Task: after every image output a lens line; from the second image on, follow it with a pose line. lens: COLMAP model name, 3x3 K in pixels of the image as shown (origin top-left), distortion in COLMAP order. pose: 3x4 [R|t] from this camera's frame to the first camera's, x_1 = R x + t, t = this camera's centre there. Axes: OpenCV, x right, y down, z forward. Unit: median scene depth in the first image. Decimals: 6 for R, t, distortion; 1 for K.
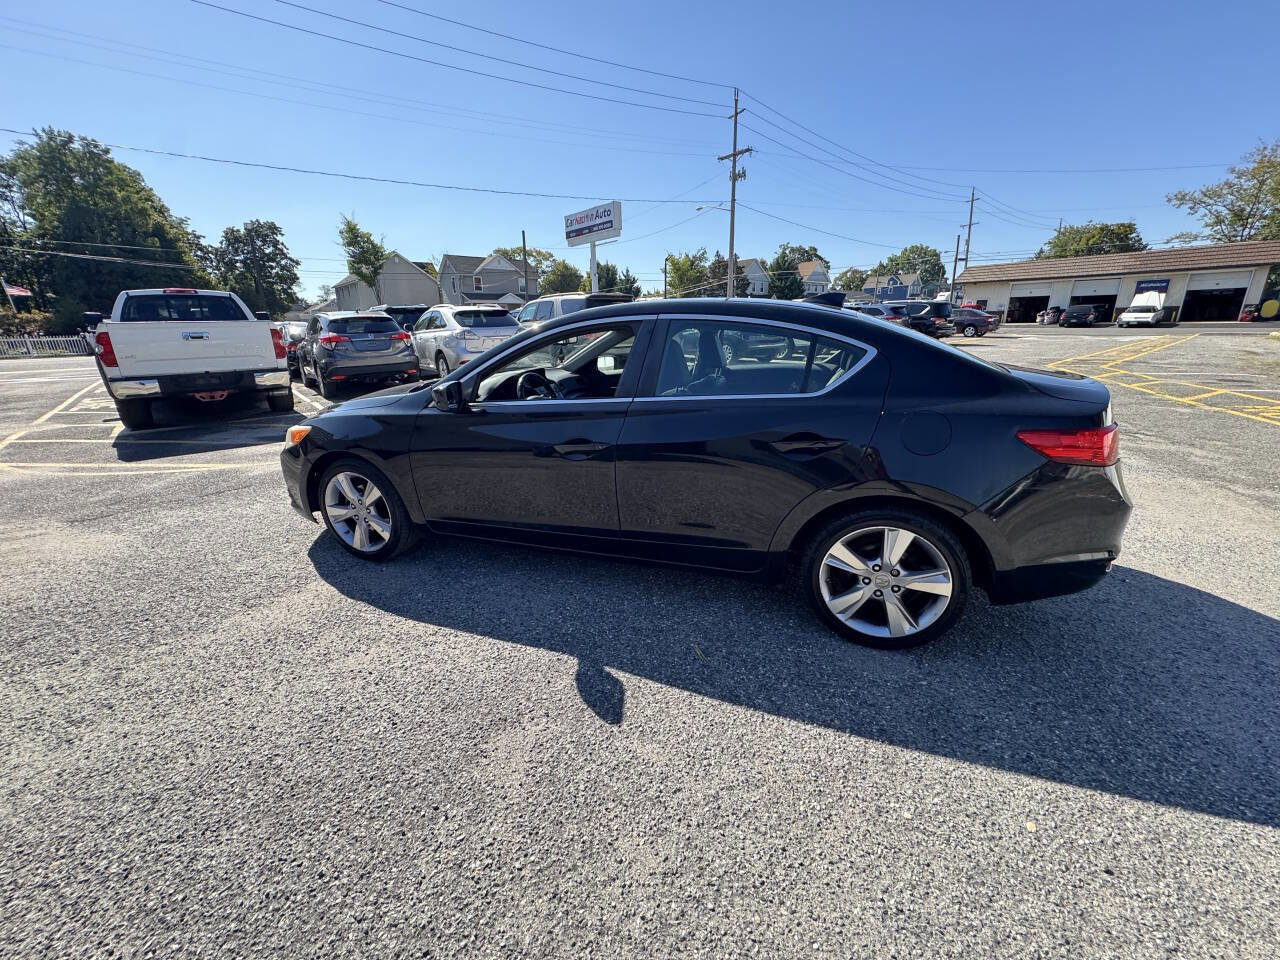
lens RADIAL K [[512.4, 0, 638.4], [0, 512.4, 483.7], [0, 0, 1]] dist [-0.001741, 0.000315]
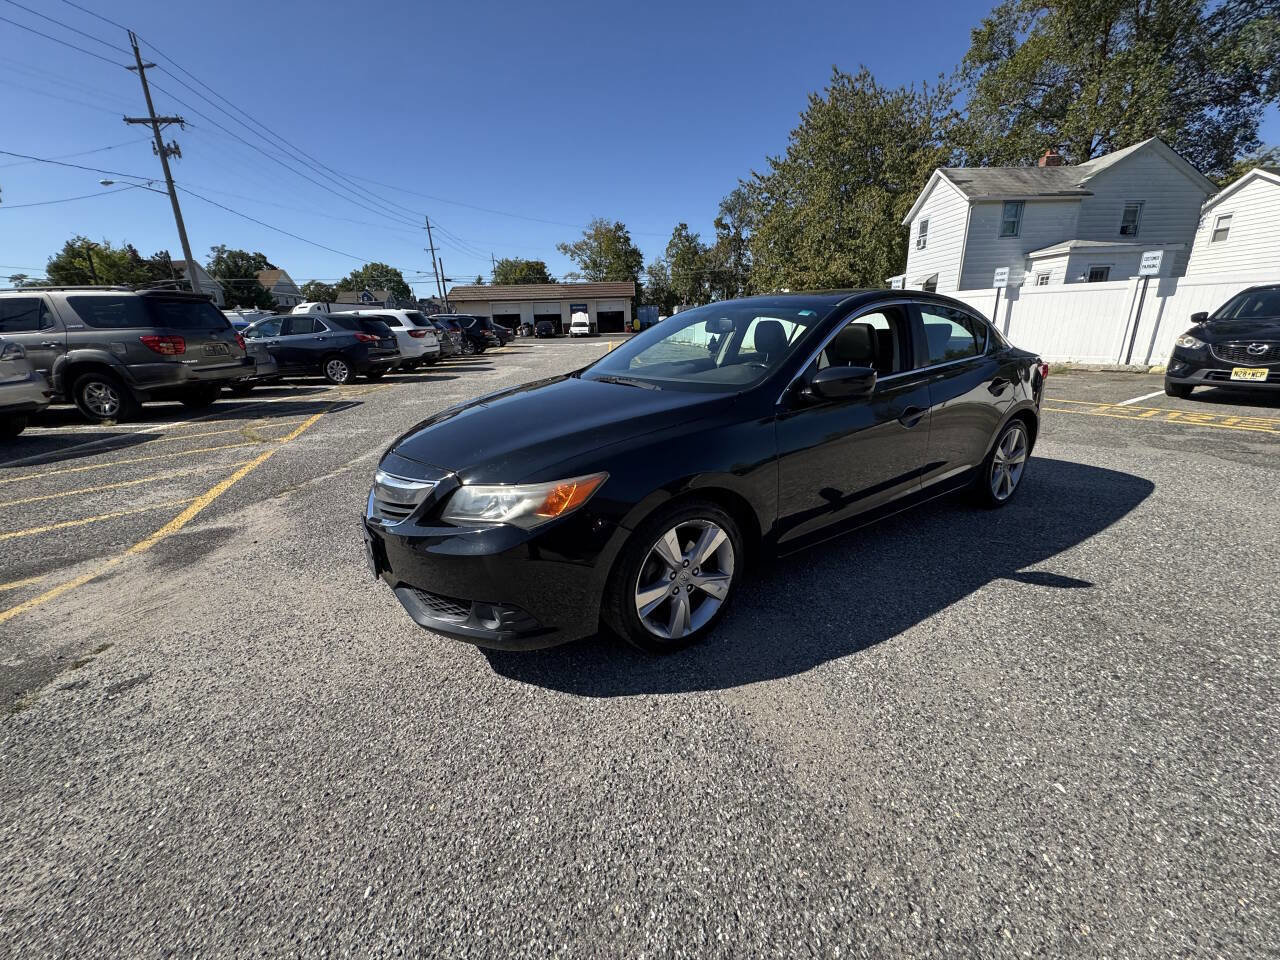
lens RADIAL K [[512.4, 0, 639.4], [0, 512.4, 478.8], [0, 0, 1]] dist [-0.001741, 0.000315]
pose [[0.600303, -0.225386, 0.767357, -0.209107], [0.254071, 0.963510, 0.084240, -0.028244], [-0.758343, 0.144394, 0.635662, 0.117597]]
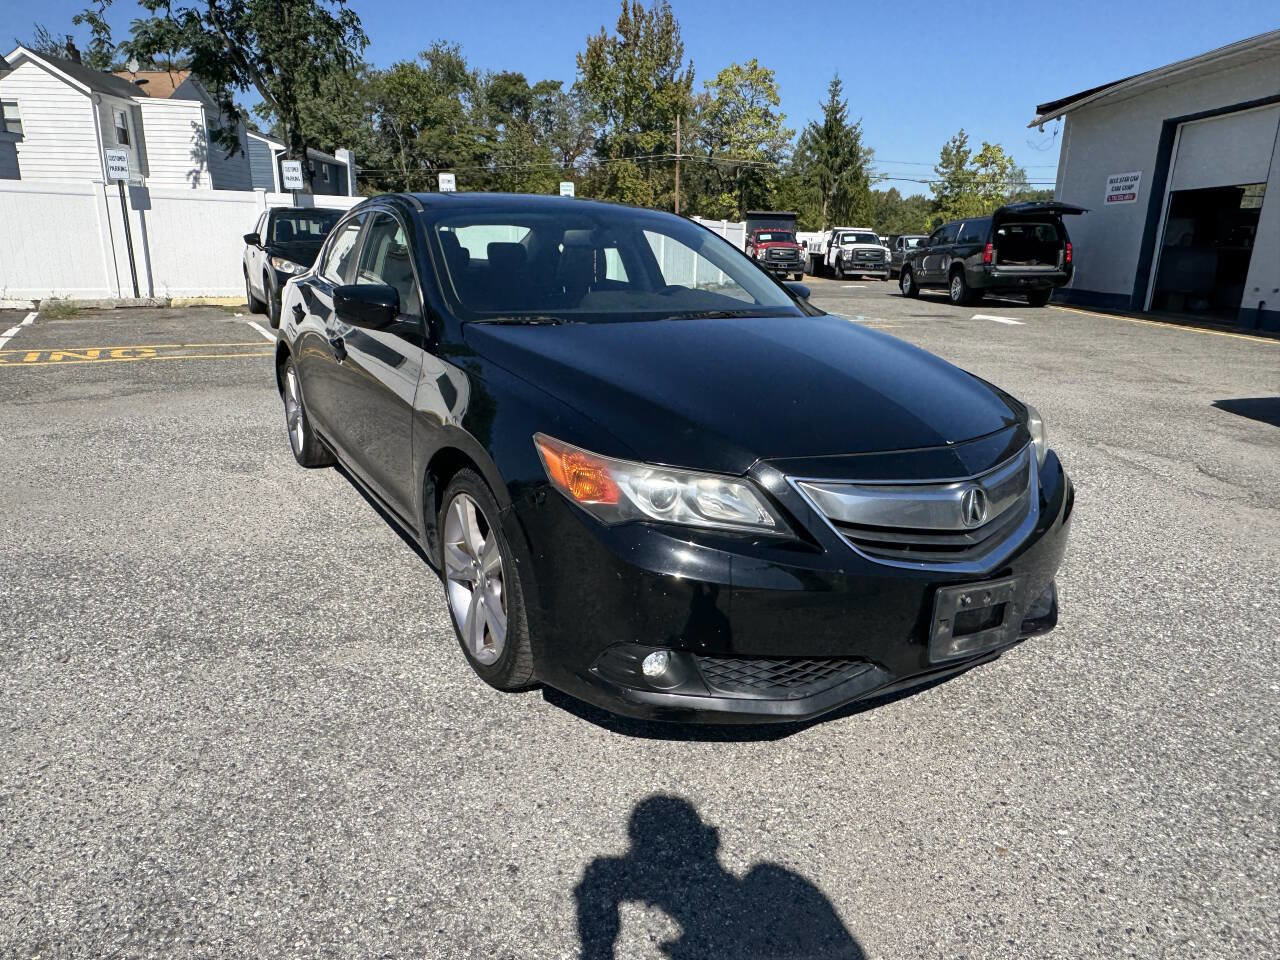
lens RADIAL K [[828.5, 0, 638.7], [0, 828.5, 471.4], [0, 0, 1]] dist [-0.003338, 0.003437]
pose [[-0.770571, -0.168556, 0.614662, -0.183667], [0.183388, 0.864976, 0.467104, -0.106525], [-0.610401, 0.472658, -0.635614, 0.369547]]
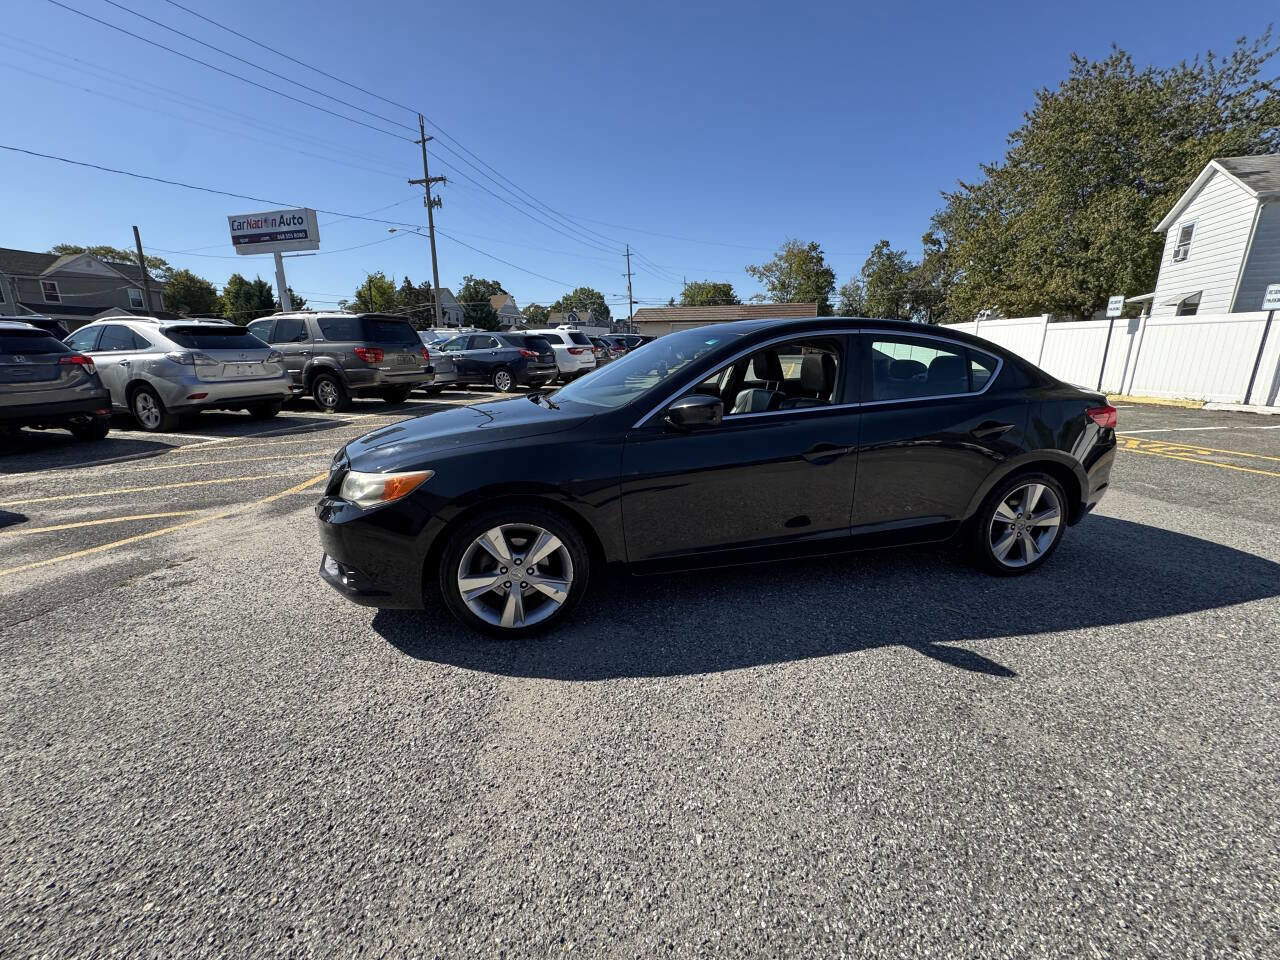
lens RADIAL K [[512.4, 0, 640.8], [0, 512.4, 480.3], [0, 0, 1]] dist [-0.001741, 0.000315]
pose [[0.836624, -0.119977, 0.534478, -0.152479], [0.152420, 0.988174, -0.016764, -0.008477], [-0.526145, 0.095490, 0.845016, 0.050002]]
